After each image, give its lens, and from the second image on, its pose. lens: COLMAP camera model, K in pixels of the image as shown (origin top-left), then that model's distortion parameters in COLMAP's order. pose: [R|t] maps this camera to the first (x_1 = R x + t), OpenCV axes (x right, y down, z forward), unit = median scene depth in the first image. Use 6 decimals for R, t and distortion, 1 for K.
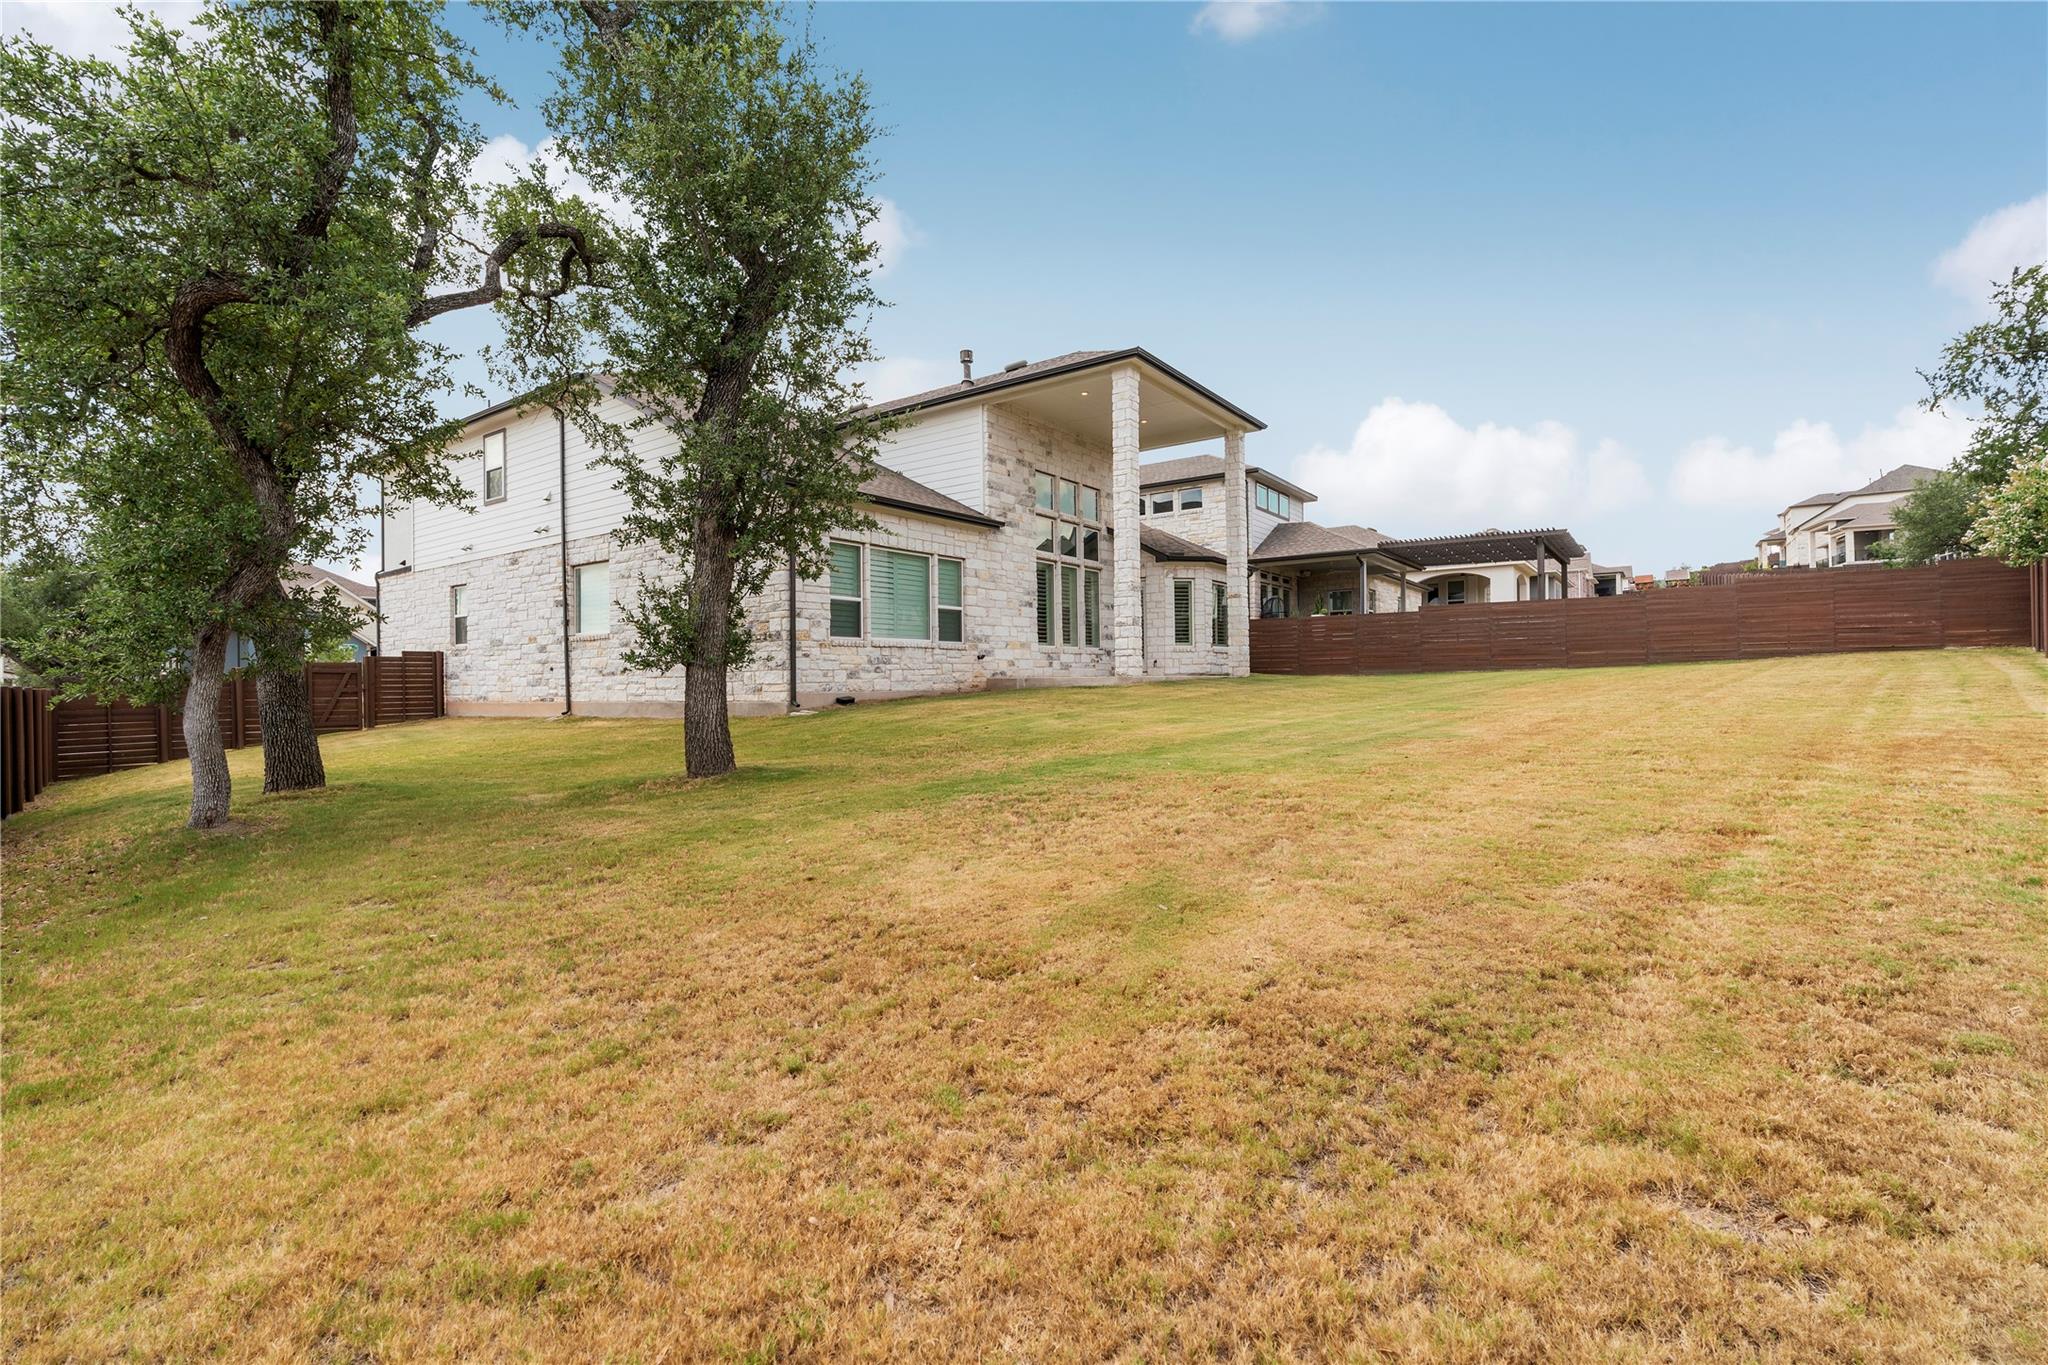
lens RADIAL K [[917.8, 0, 1027.4], [0, 917.8, 679.0], [0, 0, 1]] dist [-0.018331, 0.006528]
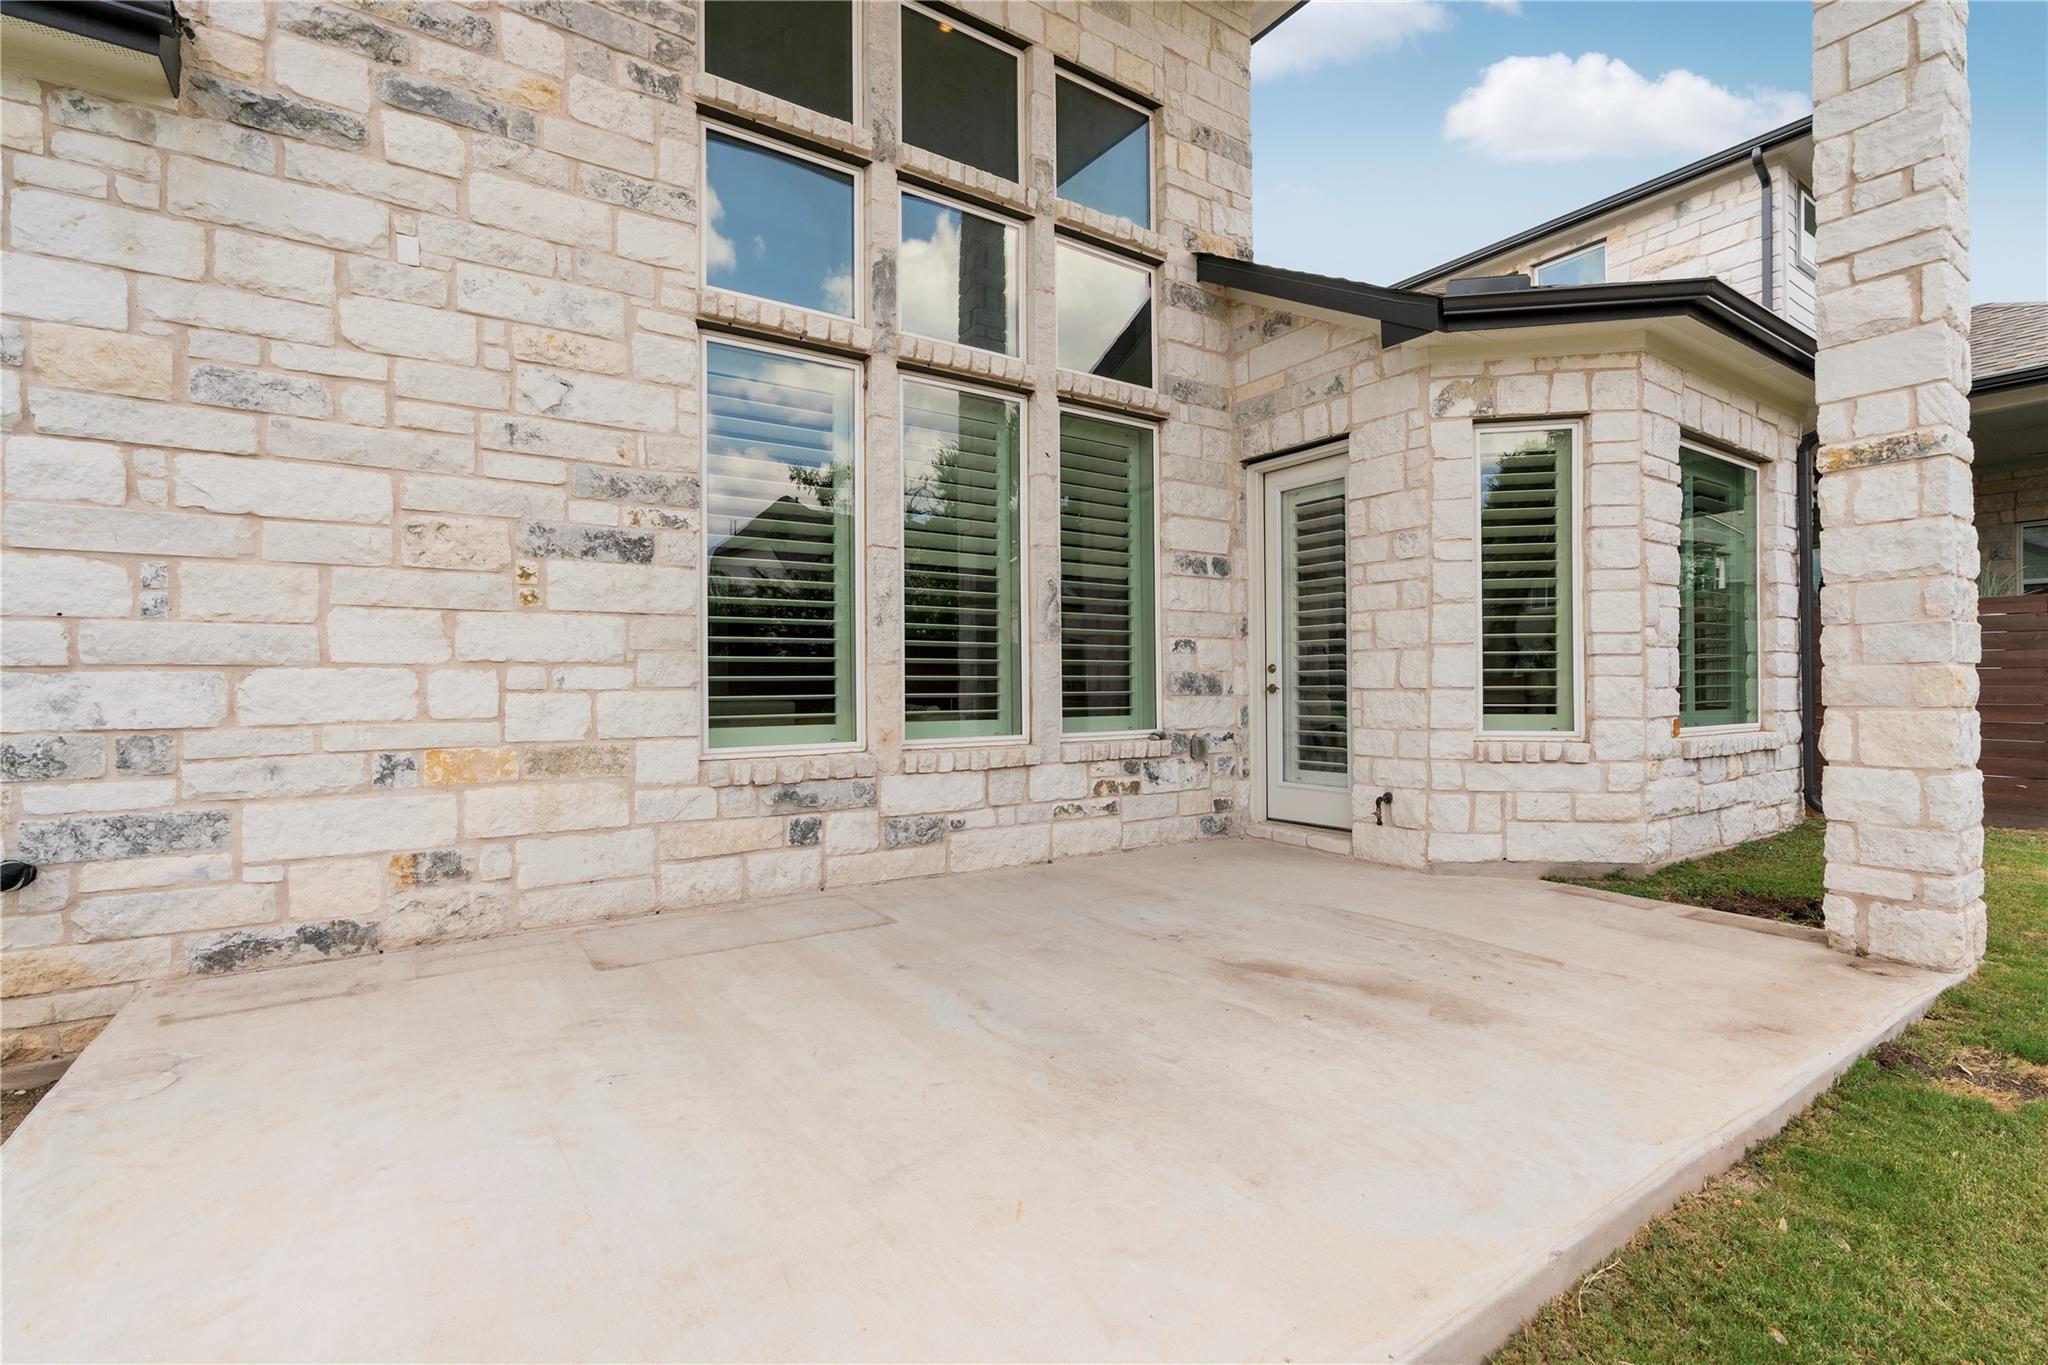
lens RADIAL K [[917.8, 0, 1027.4], [0, 917.8, 679.0], [0, 0, 1]] dist [-0.018331, 0.006528]
pose [[0.936991, 0.007479, -0.349274, 0.152882], [-0.006411, 0.999971, 0.004214, -0.055134], [0.349295, -0.001709, 0.937011, 0.858119]]
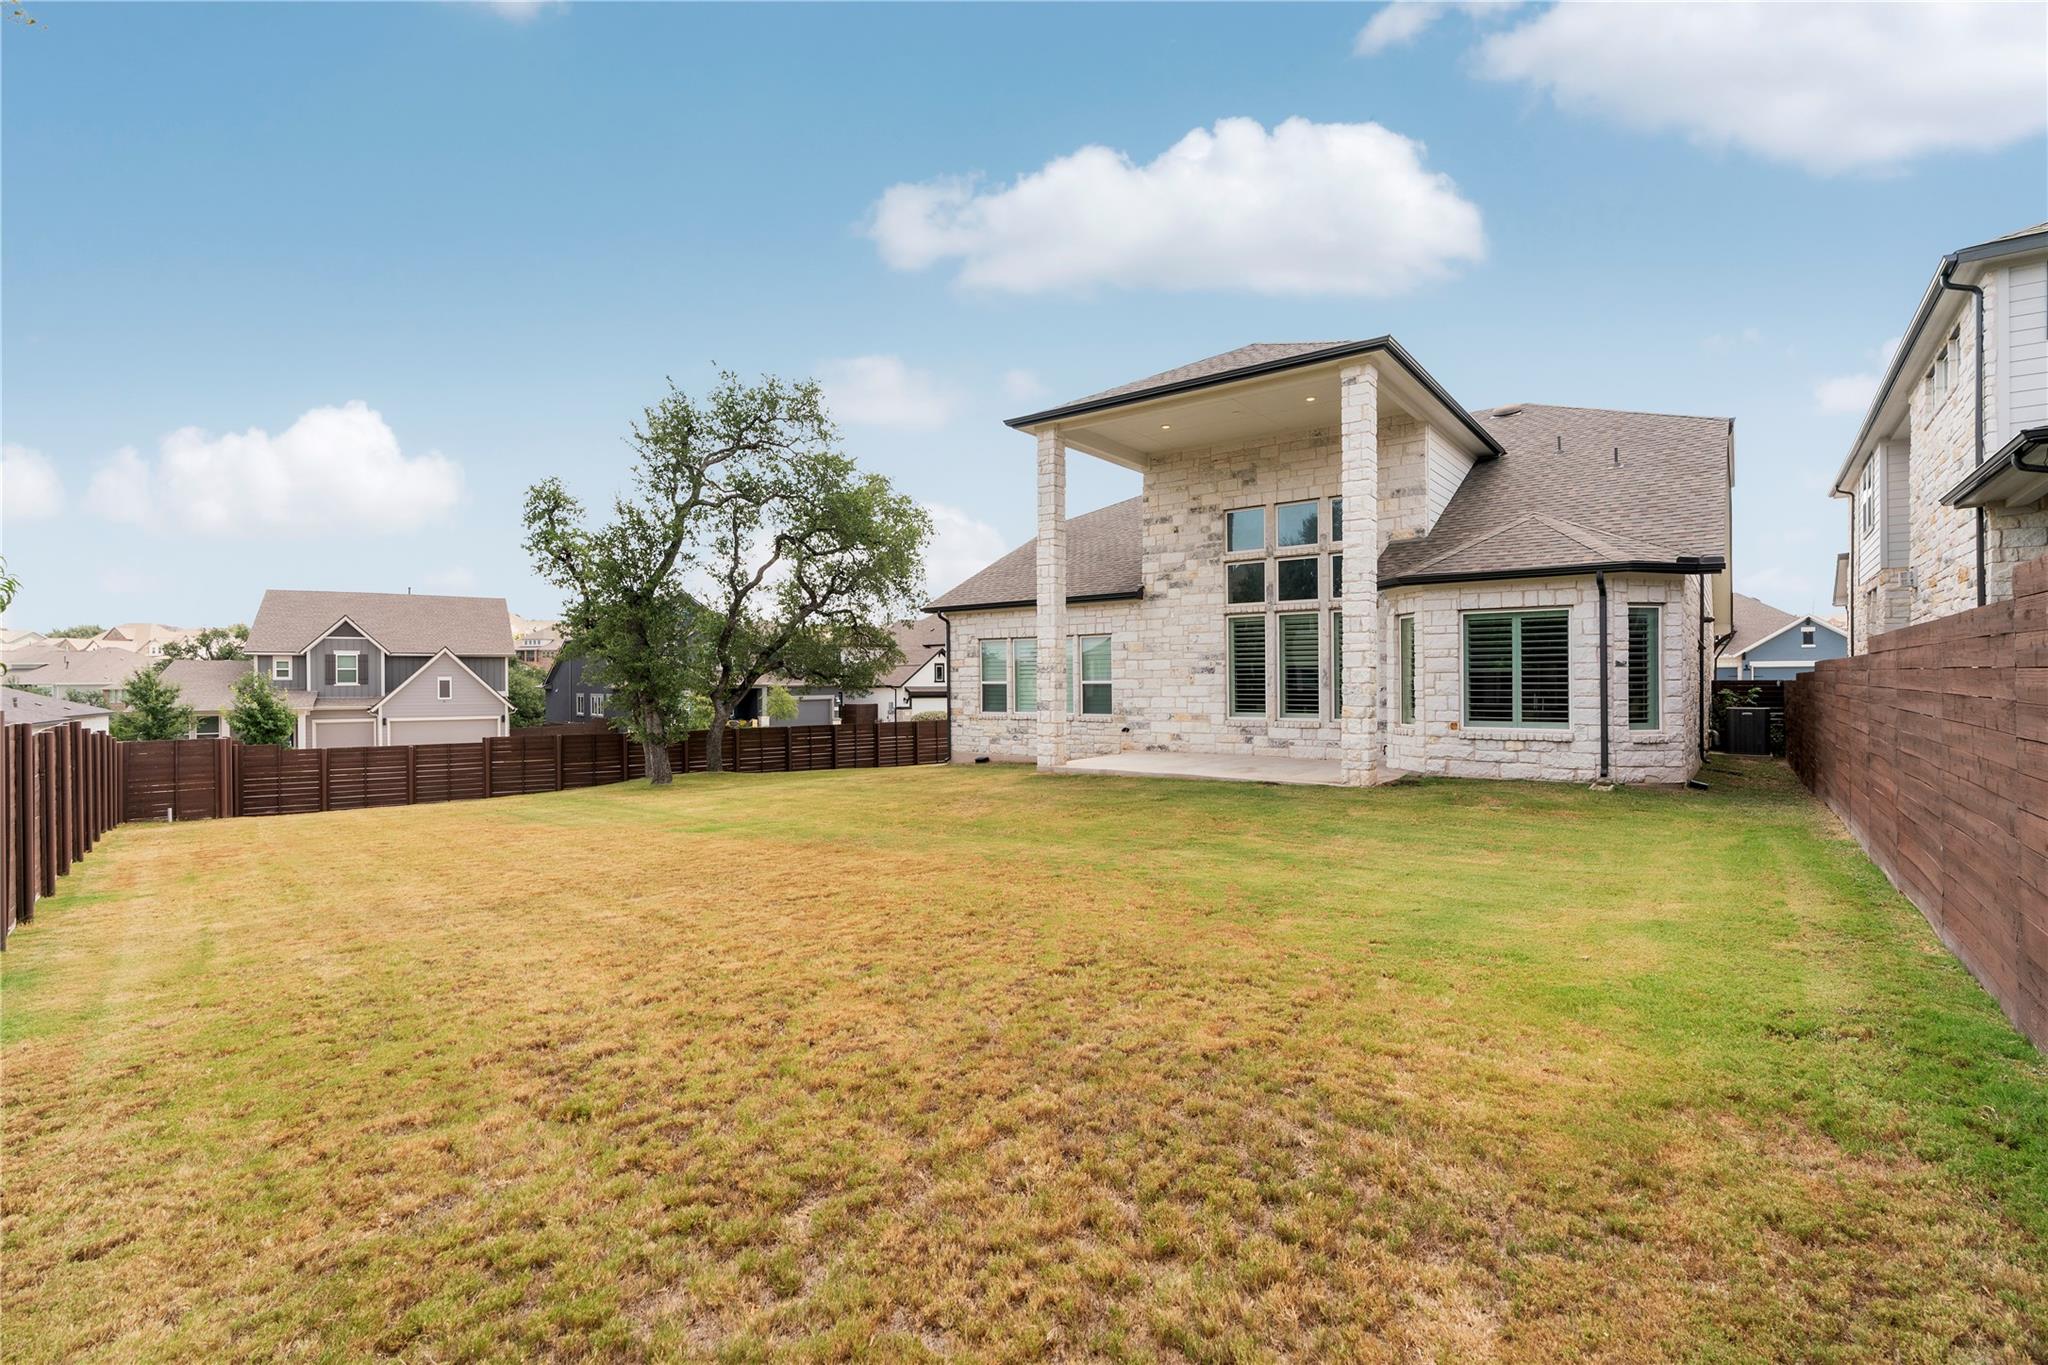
lens RADIAL K [[917.8, 0, 1027.4], [0, 917.8, 679.0], [0, 0, 1]] dist [-0.018331, 0.006528]
pose [[-0.036172, 0.010140, -0.999294, 0.888702], [0.008955, 0.999912, 0.009822, -0.084044], [0.999305, -0.008593, -0.036259, 0.870317]]
